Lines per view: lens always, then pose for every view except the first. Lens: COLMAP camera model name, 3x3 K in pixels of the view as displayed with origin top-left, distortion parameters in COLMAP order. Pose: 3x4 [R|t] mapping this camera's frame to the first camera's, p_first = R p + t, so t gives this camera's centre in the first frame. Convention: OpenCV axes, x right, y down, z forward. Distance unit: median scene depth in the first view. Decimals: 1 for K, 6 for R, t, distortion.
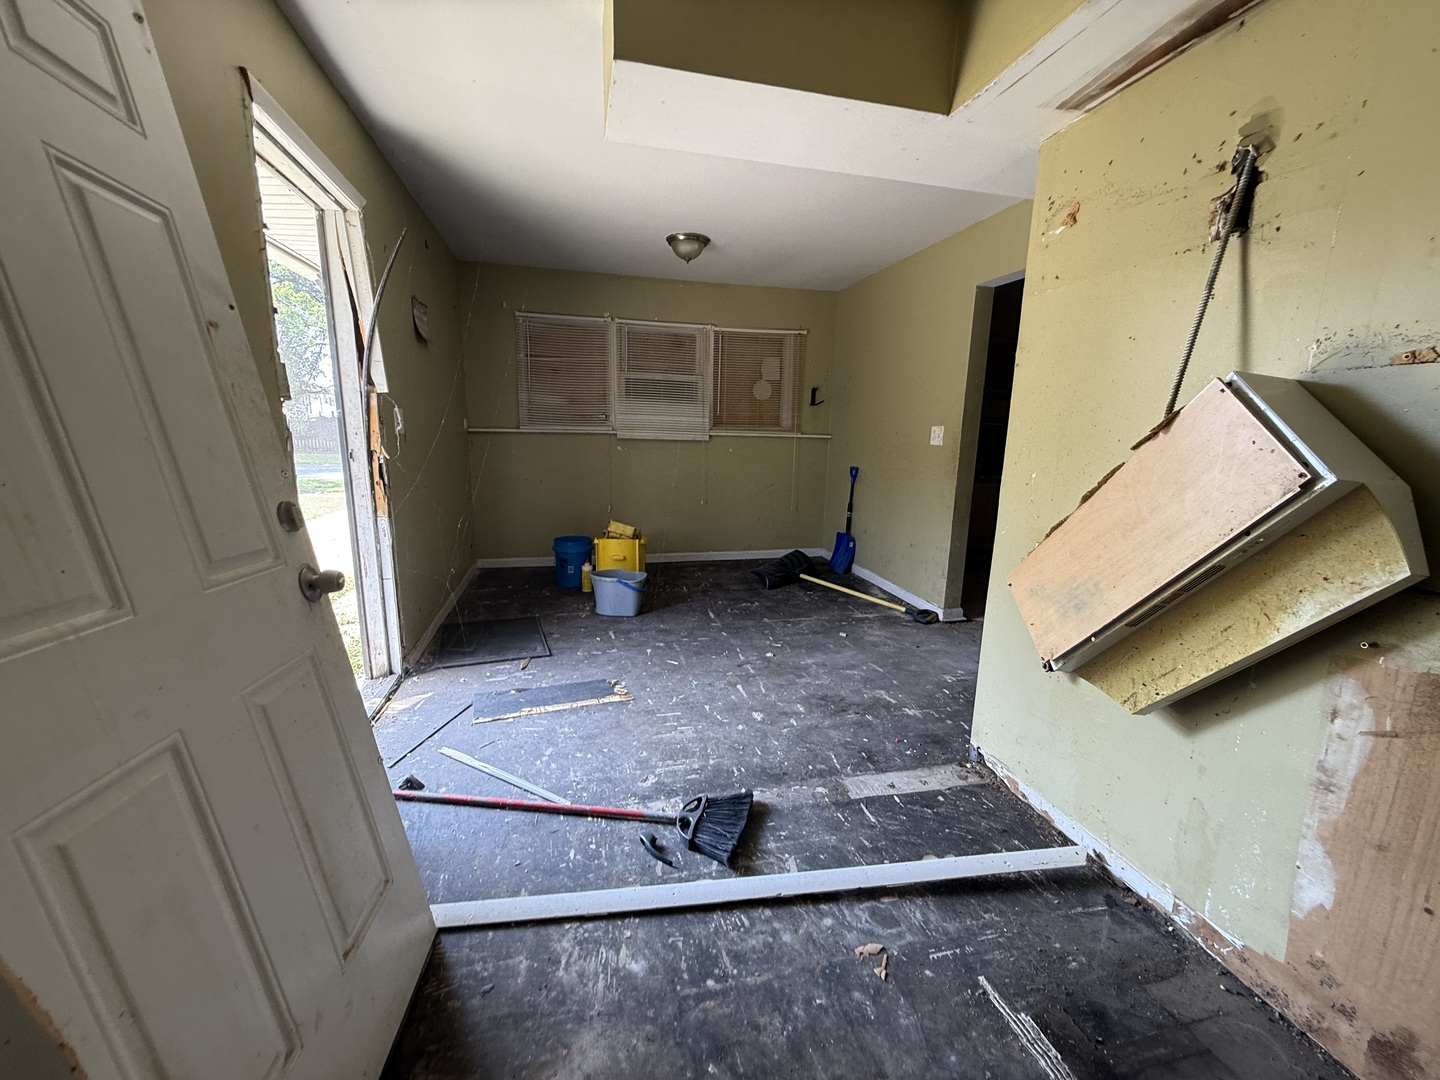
lens RADIAL K [[574.9, 0, 719.8], [0, 574.9, 540.0], [0, 0, 1]] dist [0.002333, 0.000663]
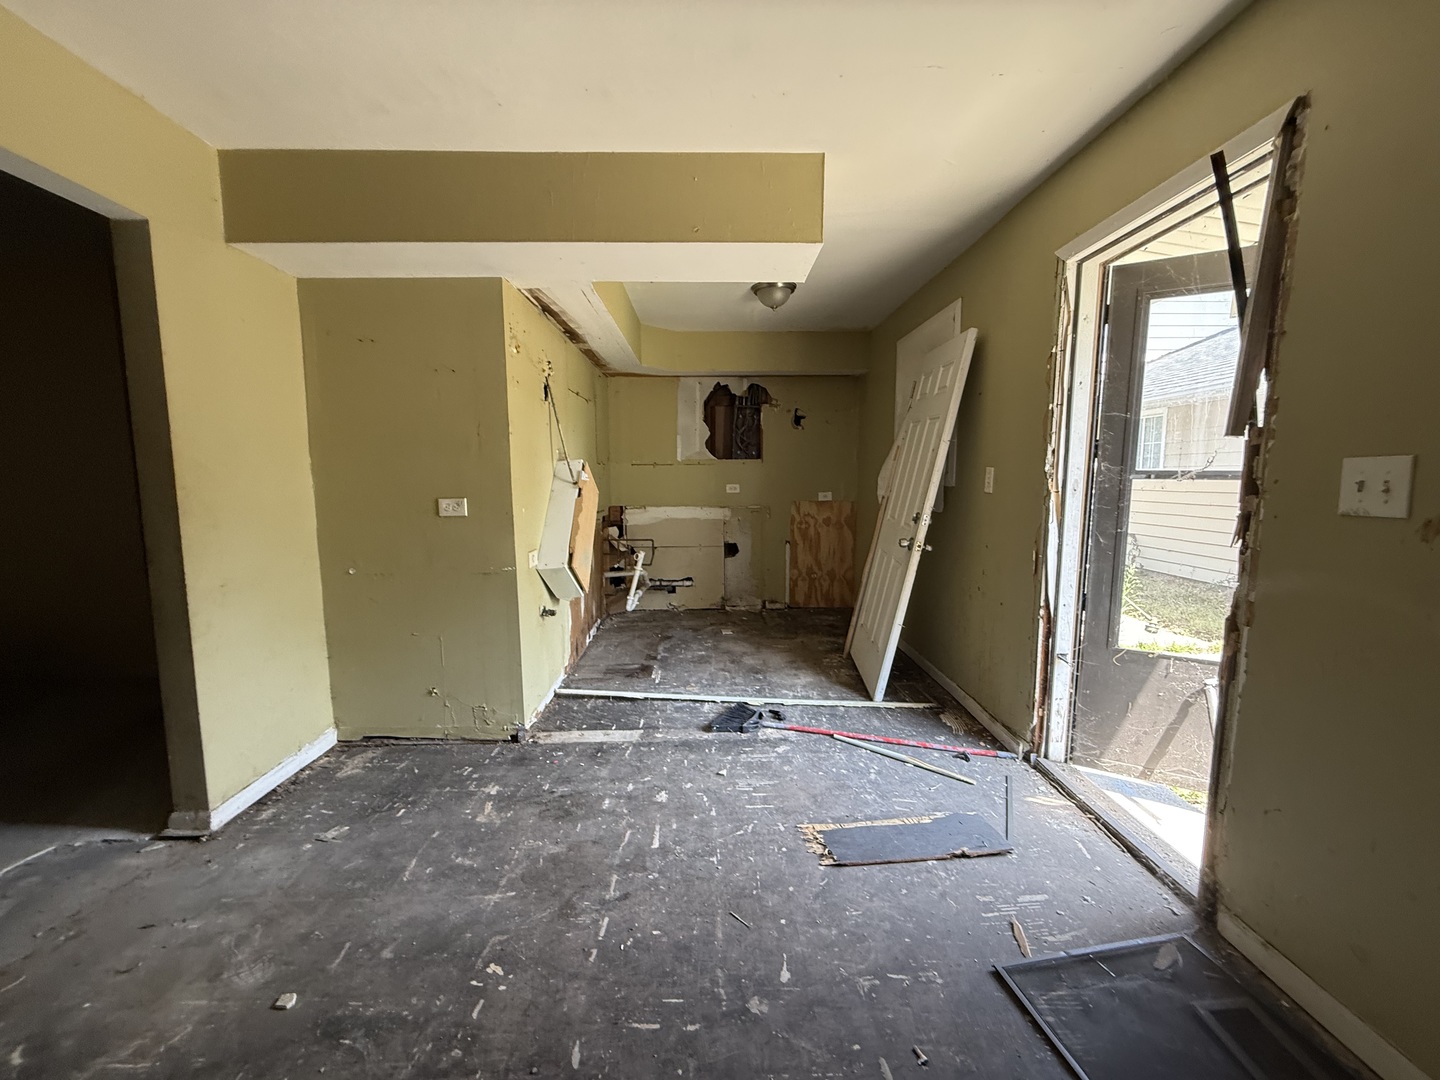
lens RADIAL K [[574.9, 0, 716.9], [0, 574.9, 539.2], [0, 0, 1]] dist [0.002333, 0.000663]
pose [[-0.974504, -0.041935, 0.220417, -0.215681], [0.025385, 0.955465, 0.294012, -0.372478], [-0.222930, 0.292111, -0.930039, 1.835679]]
